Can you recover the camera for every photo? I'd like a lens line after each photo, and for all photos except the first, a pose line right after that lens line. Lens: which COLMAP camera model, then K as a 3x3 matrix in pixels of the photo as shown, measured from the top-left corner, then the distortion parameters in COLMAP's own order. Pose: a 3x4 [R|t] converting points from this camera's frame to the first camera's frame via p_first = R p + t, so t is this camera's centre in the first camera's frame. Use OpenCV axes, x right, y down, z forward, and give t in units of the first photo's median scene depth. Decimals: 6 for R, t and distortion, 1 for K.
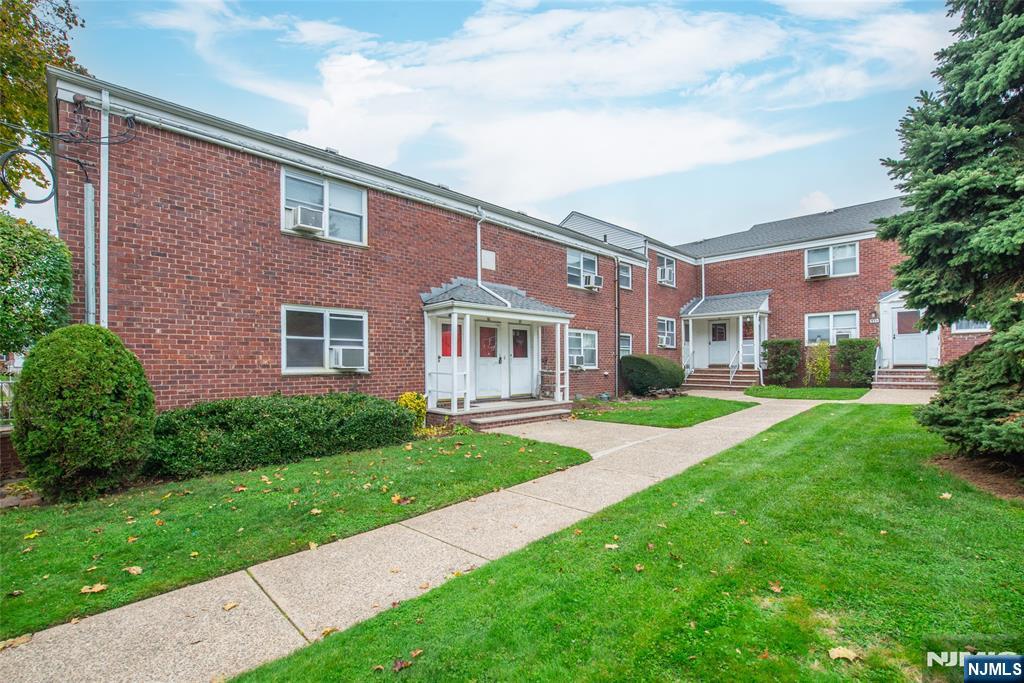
lens RADIAL K [[452.1, 0, 508.4], [0, 452.1, 366.3], [0, 0, 1]] dist [-0.006380, -0.000253]
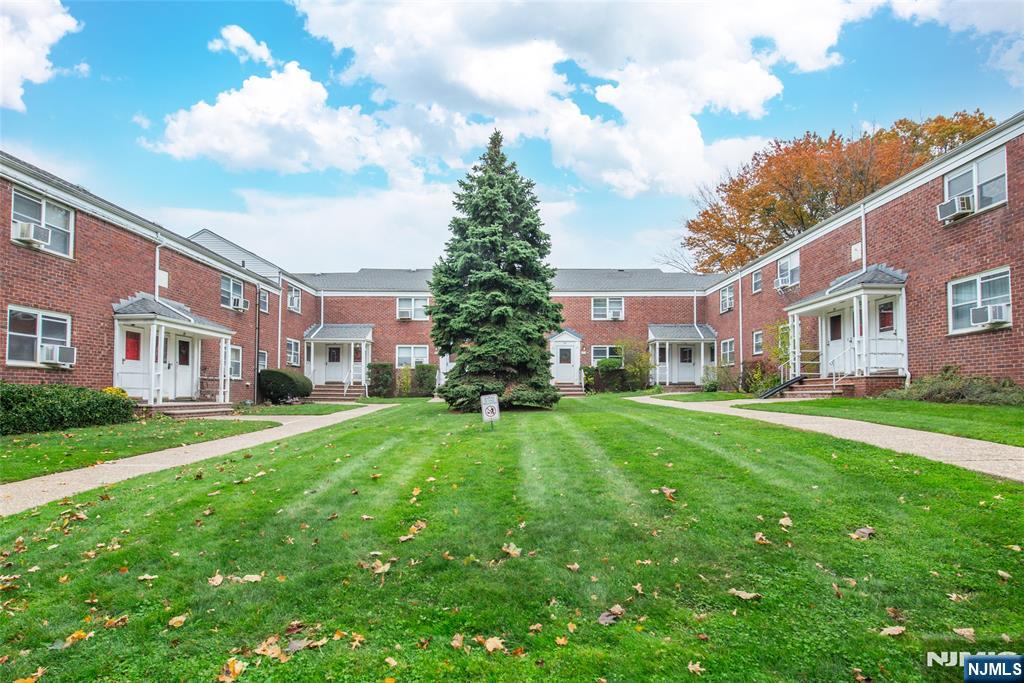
lens RADIAL K [[554.4, 0, 510.5], [0, 554.4, 374.9], [0, 0, 1]] dist [-0.000632, 0.000016]
pose [[0.705399, 0.033411, 0.708023, -0.469968], [-0.003405, 0.999037, -0.043752, 0.078496], [-0.708802, 0.028452, 0.704833, -0.706475]]
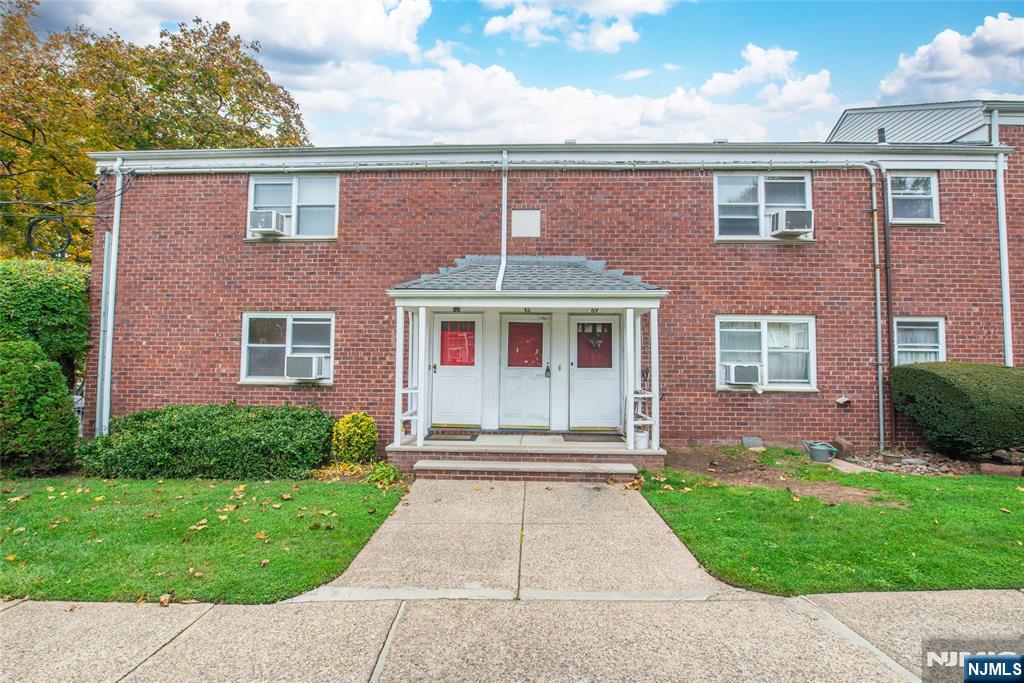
lens RADIAL K [[452.3, 0, 512.0], [0, 452.3, 341.5], [0, 0, 1]] dist [-0.013633, -0.000229]
pose [[0.685302, -0.020248, -0.727977, 0.493717], [-0.016956, 0.998899, -0.043746, -0.032068], [0.728061, 0.042322, 0.684204, 0.600958]]
